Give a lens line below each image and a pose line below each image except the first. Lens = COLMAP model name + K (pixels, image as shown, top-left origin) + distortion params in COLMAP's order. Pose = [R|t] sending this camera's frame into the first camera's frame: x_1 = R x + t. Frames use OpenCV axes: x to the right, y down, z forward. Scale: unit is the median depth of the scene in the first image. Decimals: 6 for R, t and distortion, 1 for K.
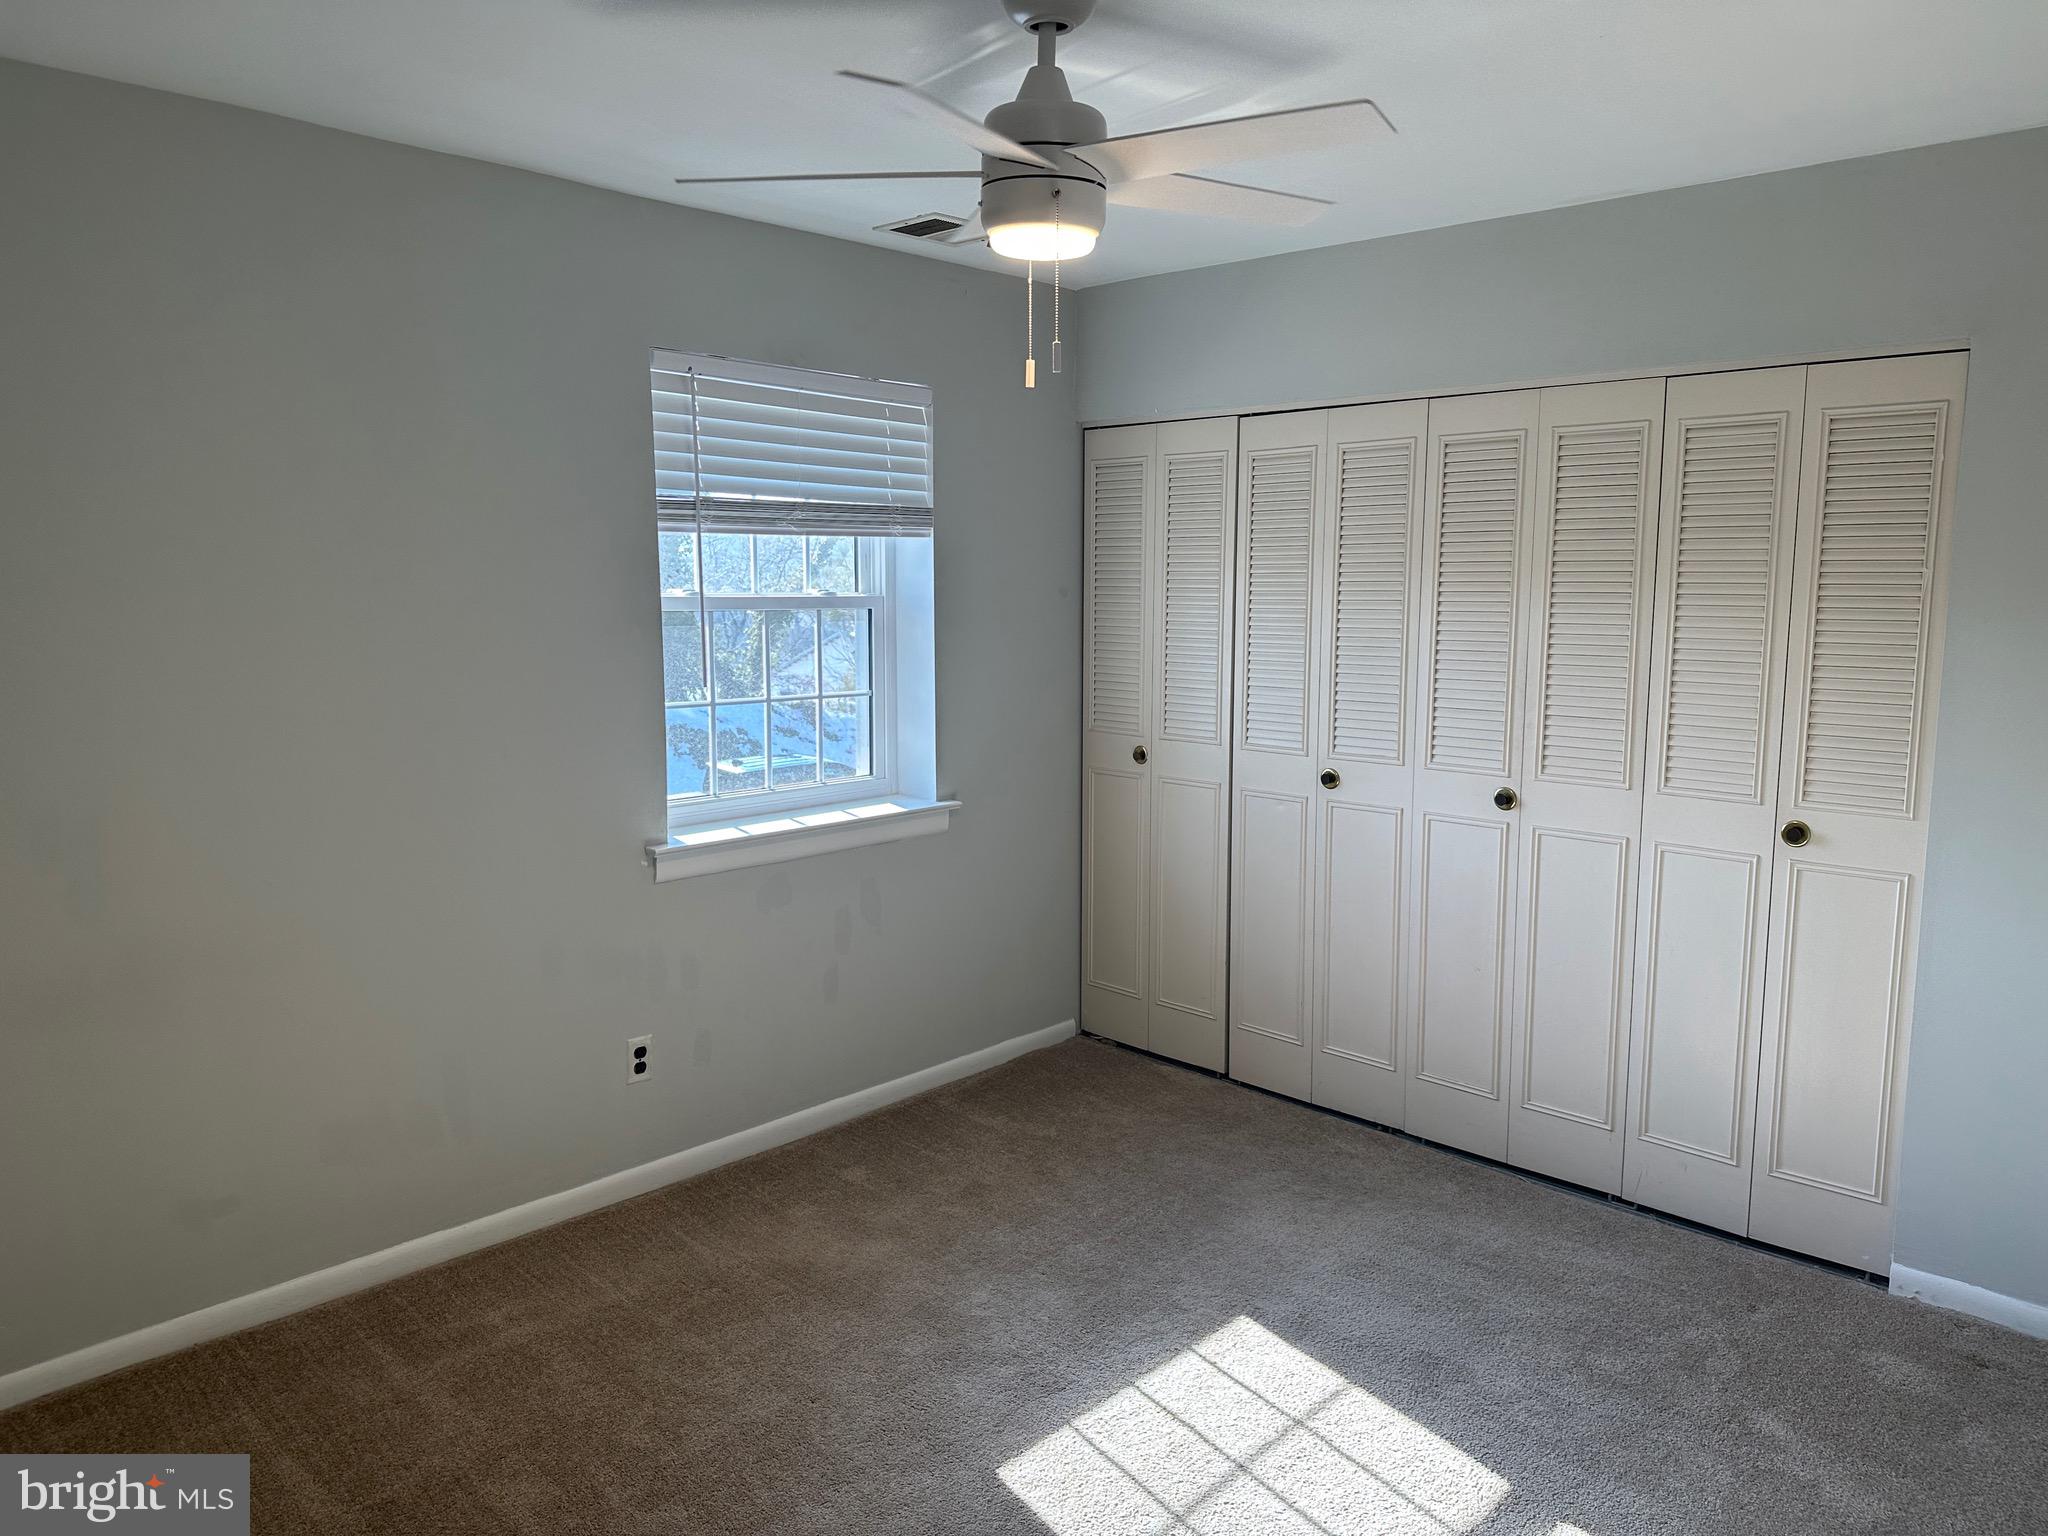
lens RADIAL K [[1441.7, 0, 1029.4], [0, 1441.7, 770.2], [0, 0, 1]] dist [0.094166, -0.070727]
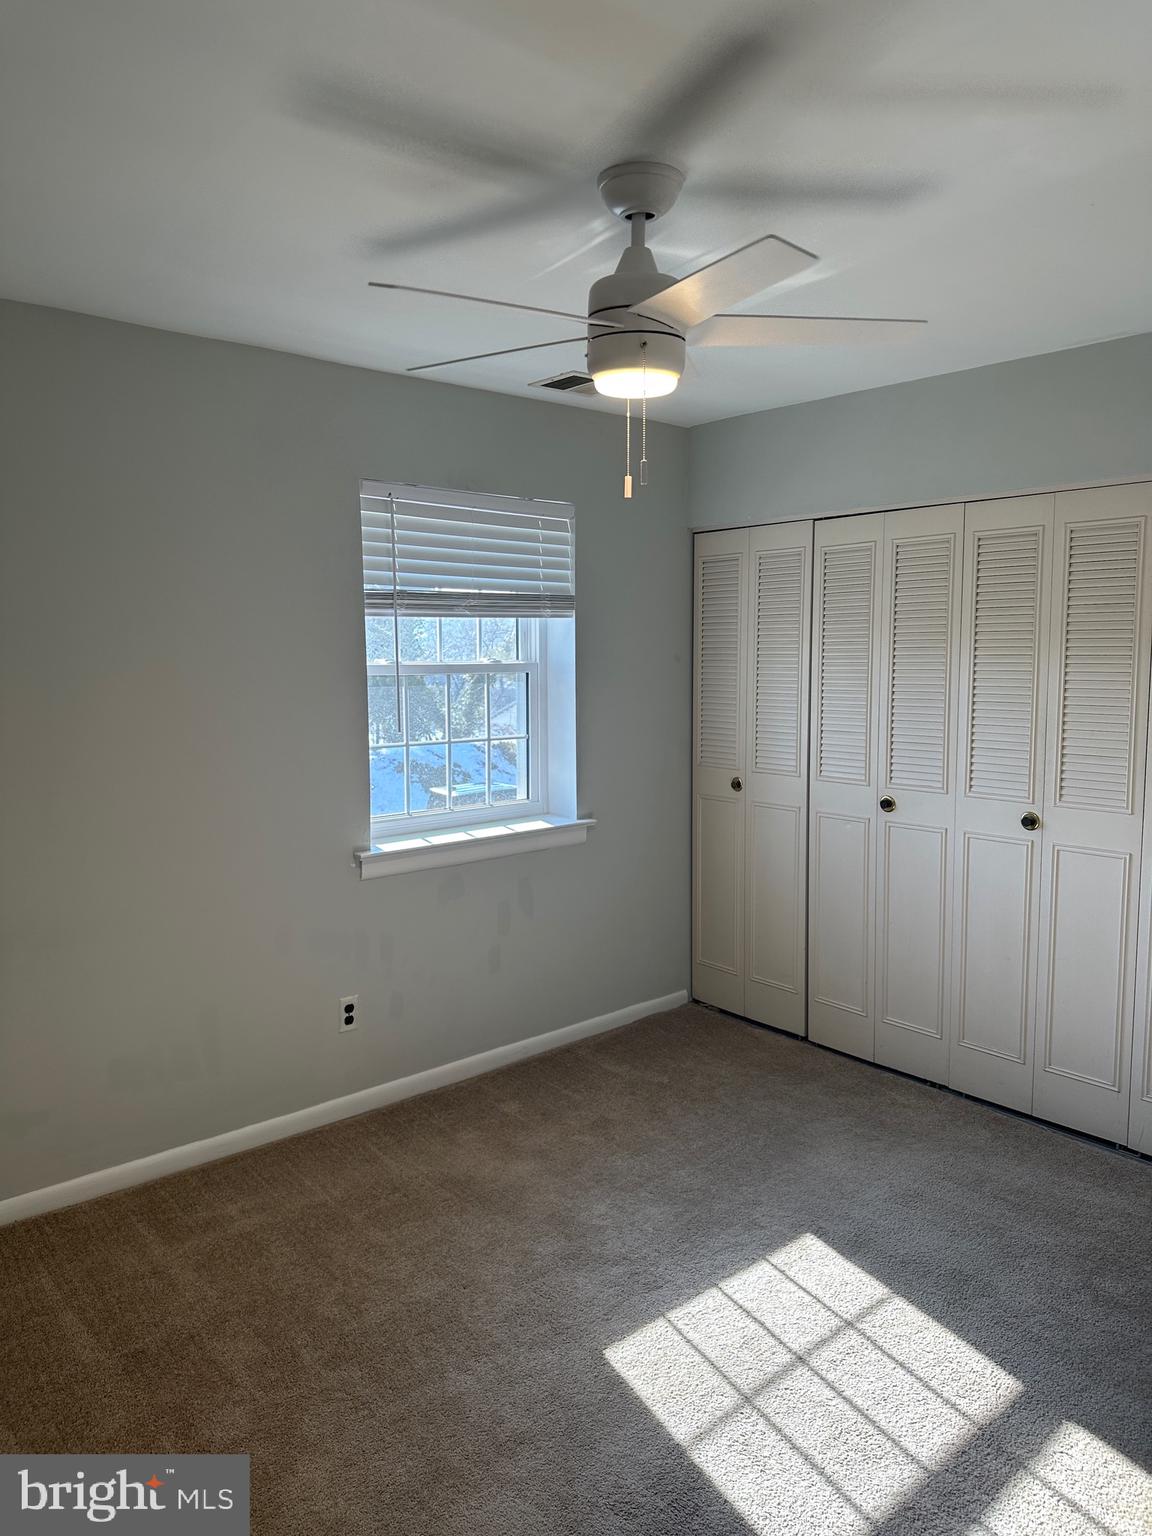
lens RADIAL K [[1084.8, 0, 570.9], [0, 1084.8, 775.0], [0, 0, 1]] dist [0.060385, -0.029124]
pose [[0.995334, 0.001287, -0.096485, 0.029979], [-0.003002, 0.999840, -0.017640, -0.002223], [0.096446, 0.017847, 0.995178, 0.032254]]
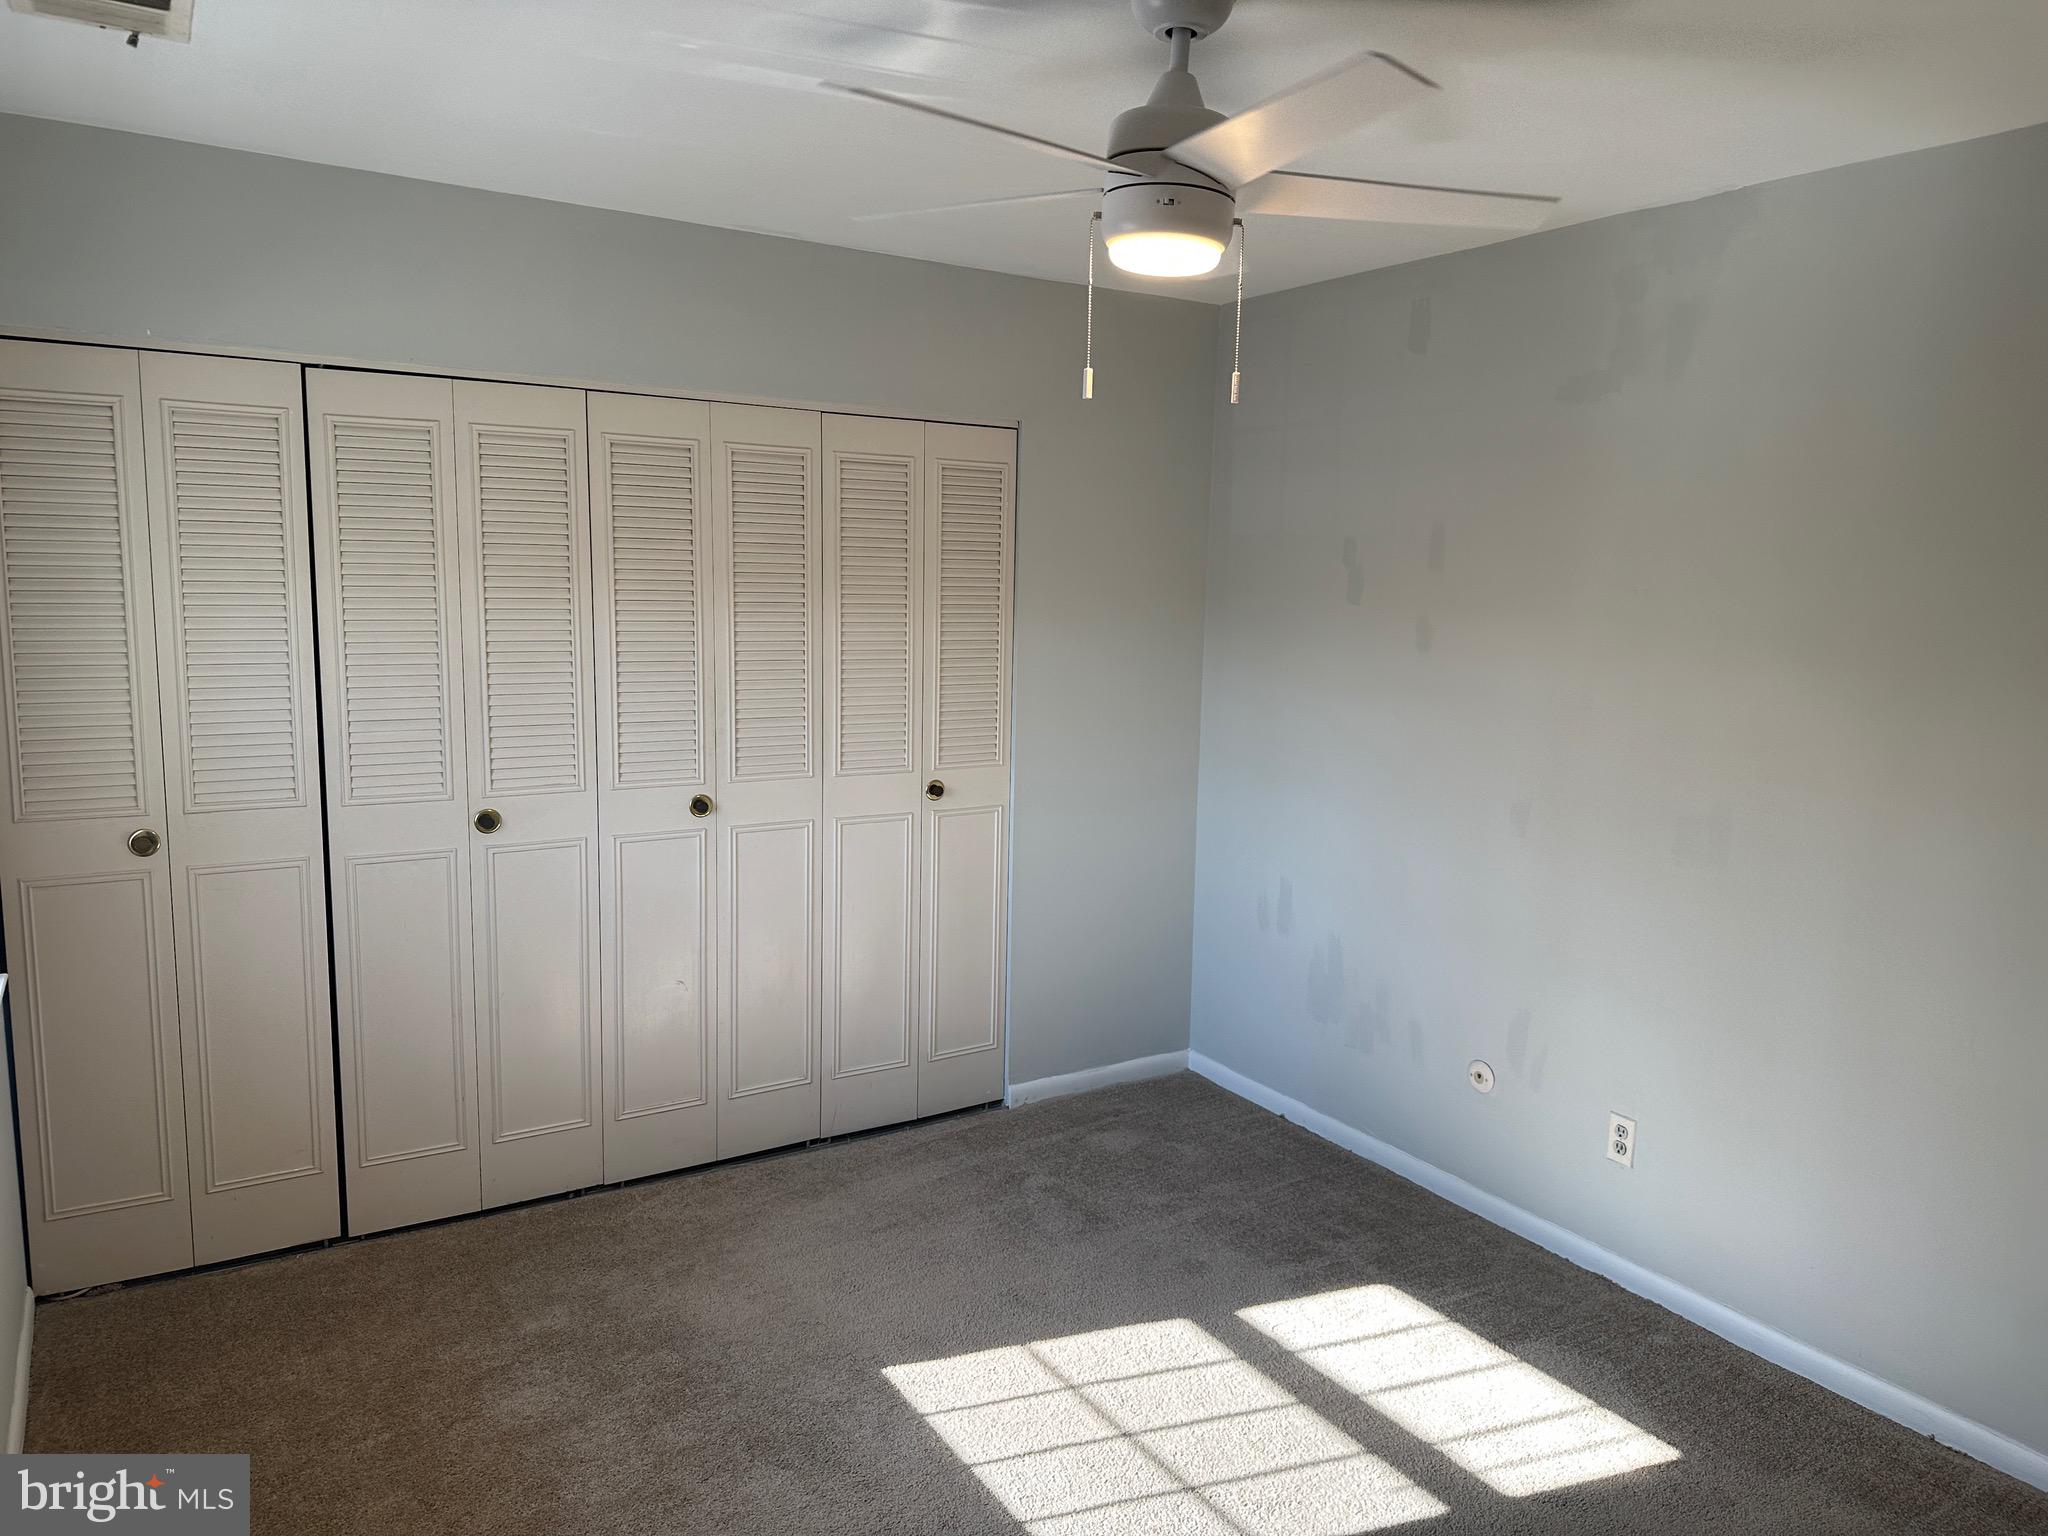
lens RADIAL K [[1446.4, 0, 1026.0], [0, 1446.4, 767.3], [0, 0, 1]] dist [0.060385, -0.029124]
pose [[0.253123, -0.130146, 0.958640, -0.625227], [0.113500, 0.988062, 0.104172, -0.093308], [-0.960753, 0.082437, 0.264873, 0.563819]]
